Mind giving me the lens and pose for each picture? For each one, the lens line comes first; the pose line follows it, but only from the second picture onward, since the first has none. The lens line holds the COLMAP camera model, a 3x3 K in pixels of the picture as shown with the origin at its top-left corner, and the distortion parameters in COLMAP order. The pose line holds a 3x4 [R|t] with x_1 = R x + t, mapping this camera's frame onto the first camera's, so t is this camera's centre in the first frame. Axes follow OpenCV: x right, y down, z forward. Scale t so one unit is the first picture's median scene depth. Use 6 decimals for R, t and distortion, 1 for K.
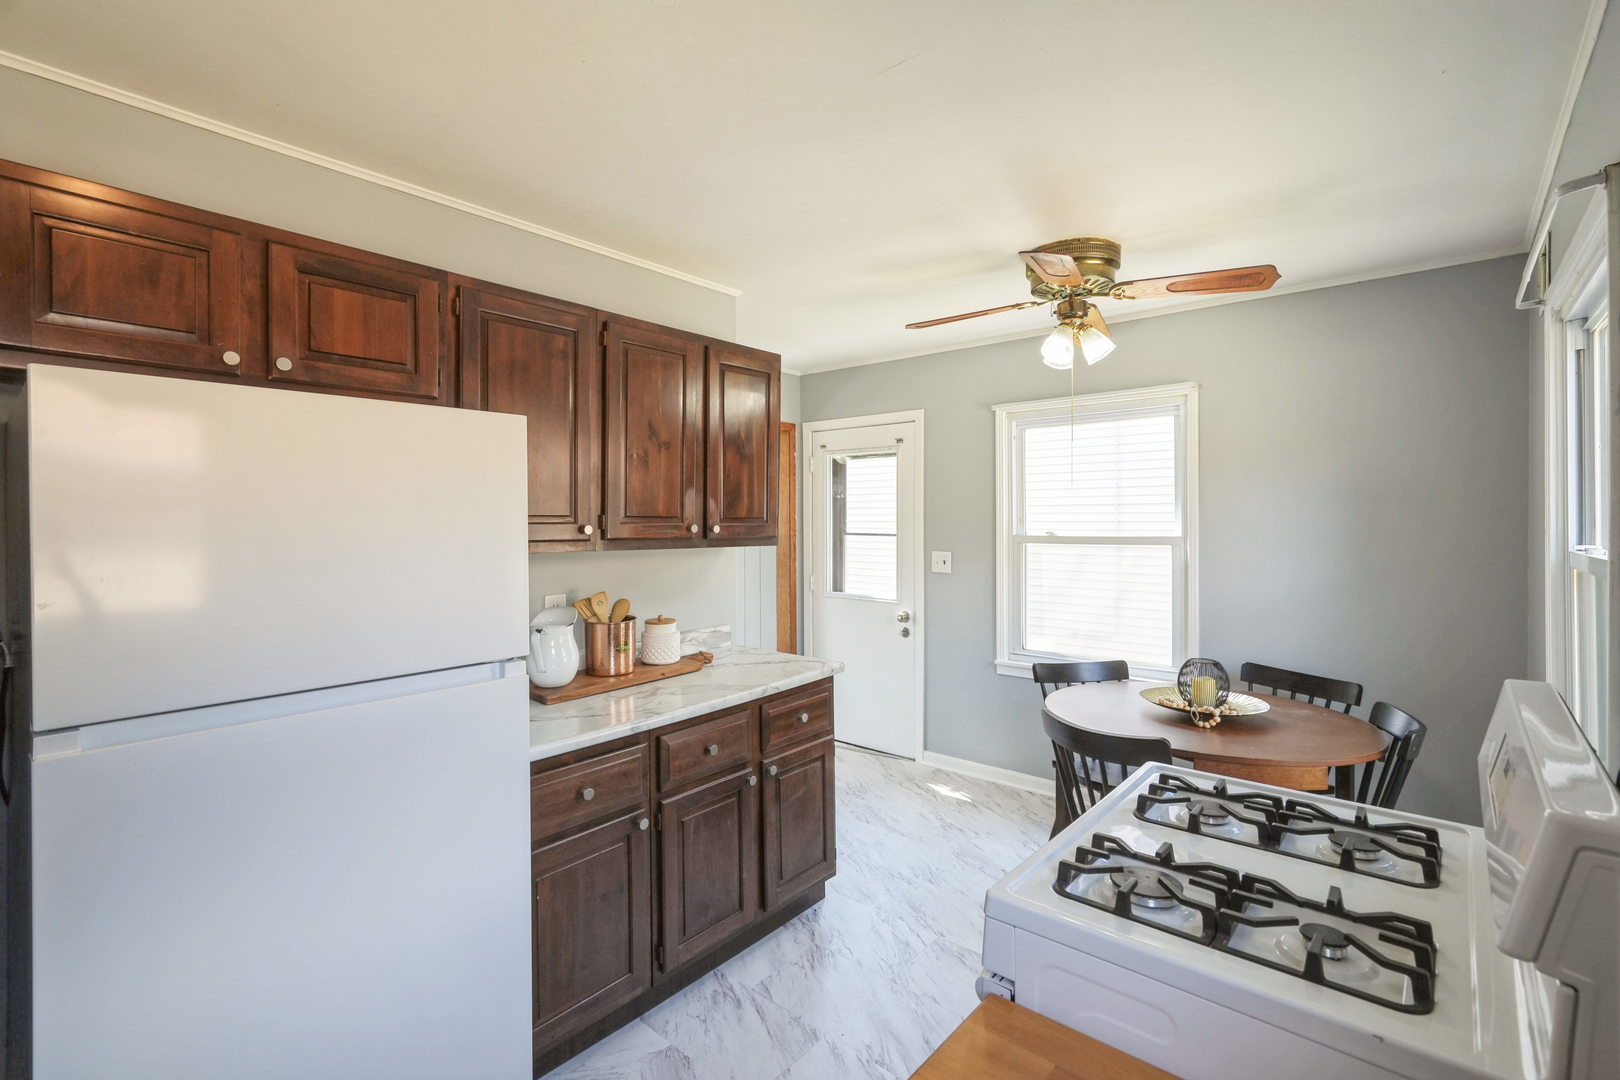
lens RADIAL K [[761.6, 0, 805.8], [0, 761.6, 524.5], [0, 0, 1]] dist [-0.012840, 0.003918]
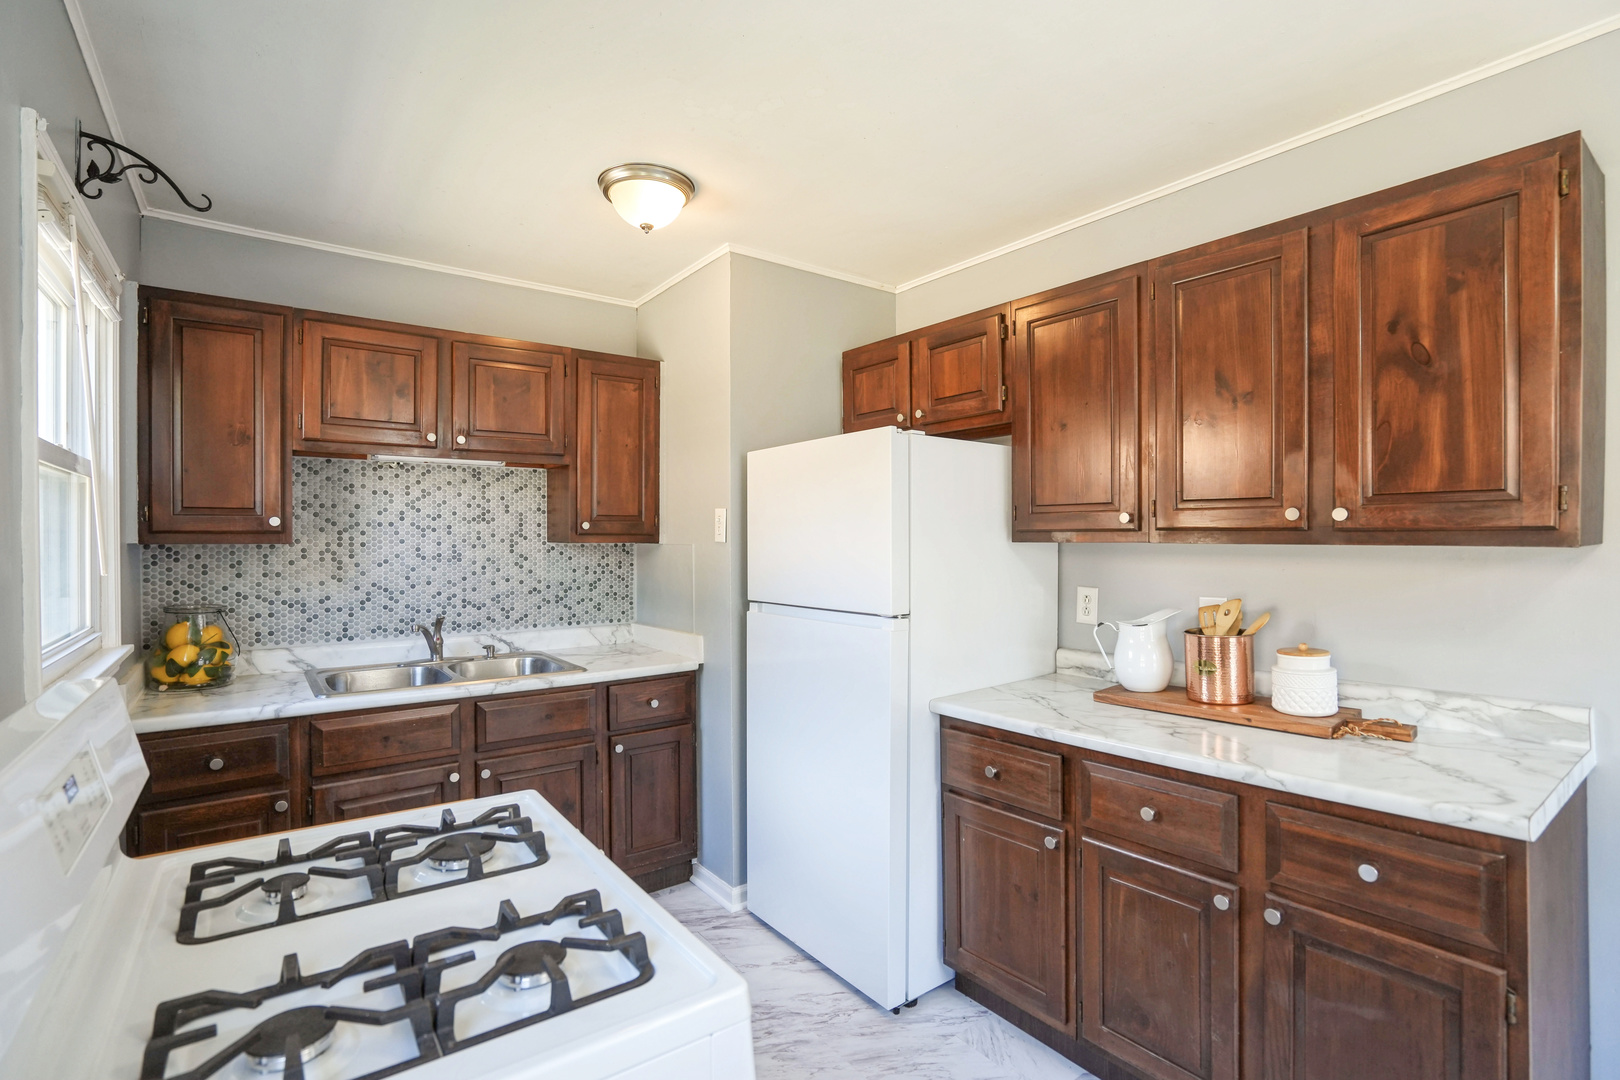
lens RADIAL K [[761.6, 0, 805.9], [0, 761.6, 543.1], [0, 0, 1]] dist [-0.012840, 0.003918]
pose [[-0.223124, 0.009530, -0.974744, 0.624698], [-0.003624, 0.999937, 0.010606, 0.026569], [0.974783, 0.005899, -0.223075, 0.790062]]
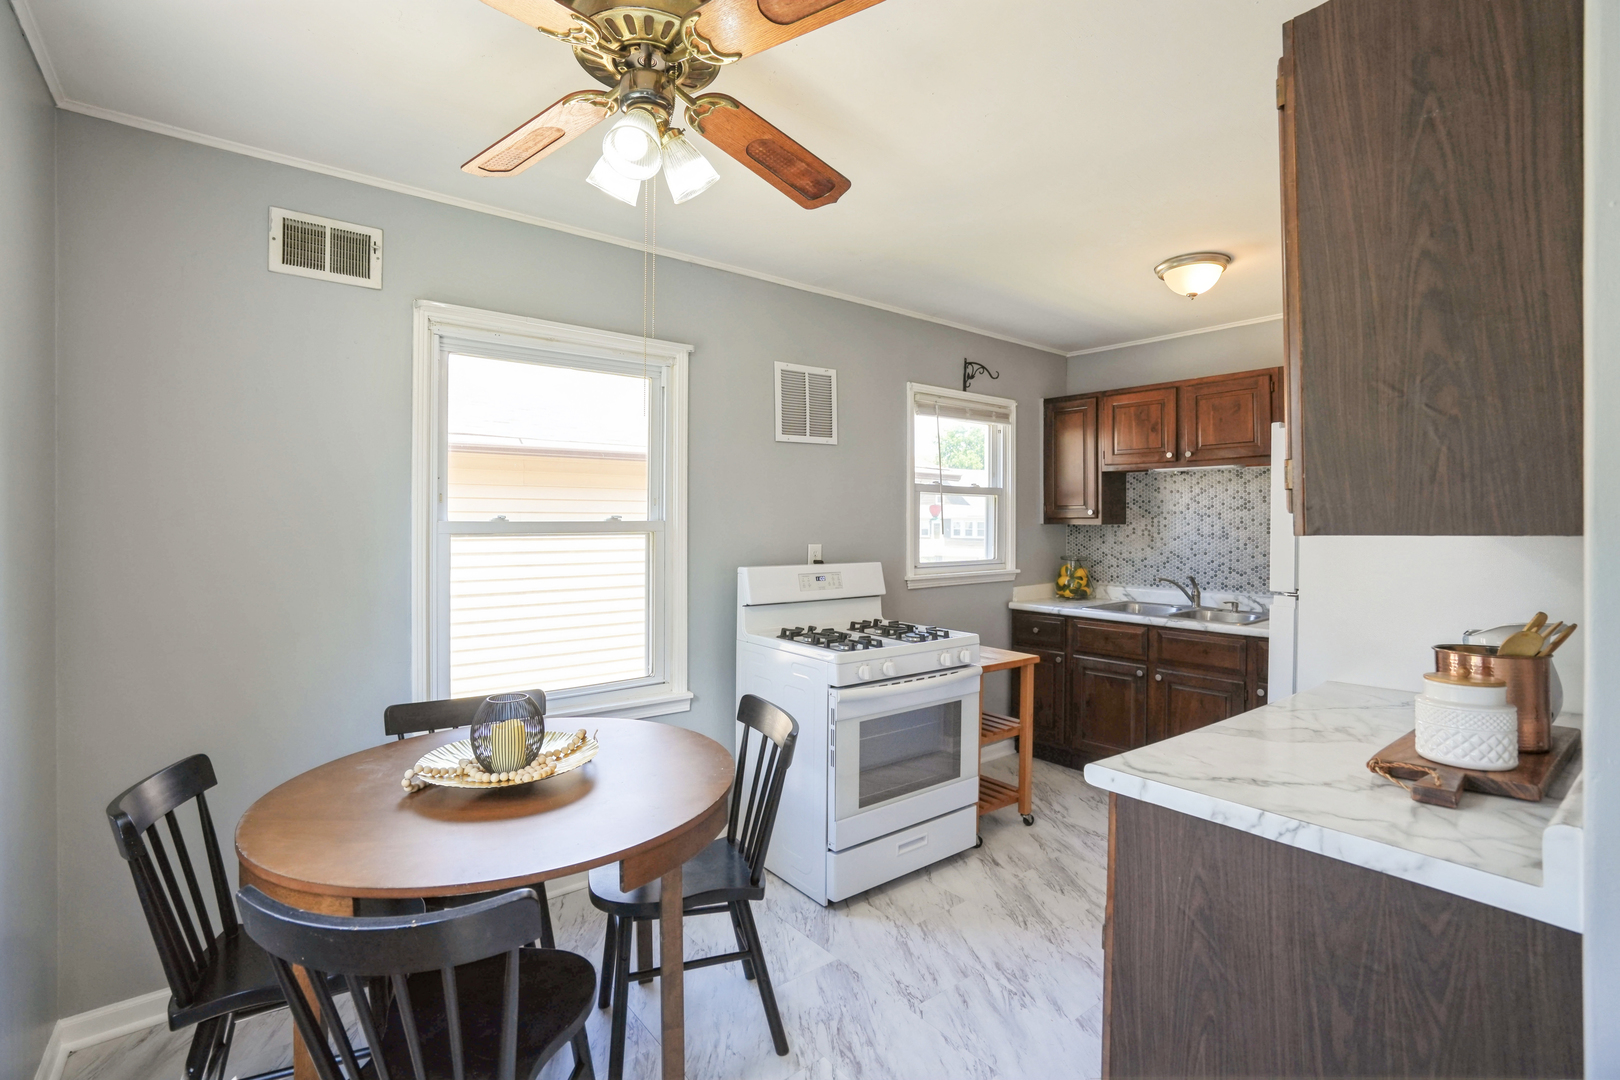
lens RADIAL K [[761.6, 0, 811.9], [0, 761.6, 524.7], [0, 0, 1]] dist [-0.012840, 0.003918]
pose [[-0.984795, -0.001556, 0.173714, 0.162052], [0.000314, 0.999942, 0.010736, 0.021409], [-0.173721, 0.010627, -0.984738, 1.769671]]
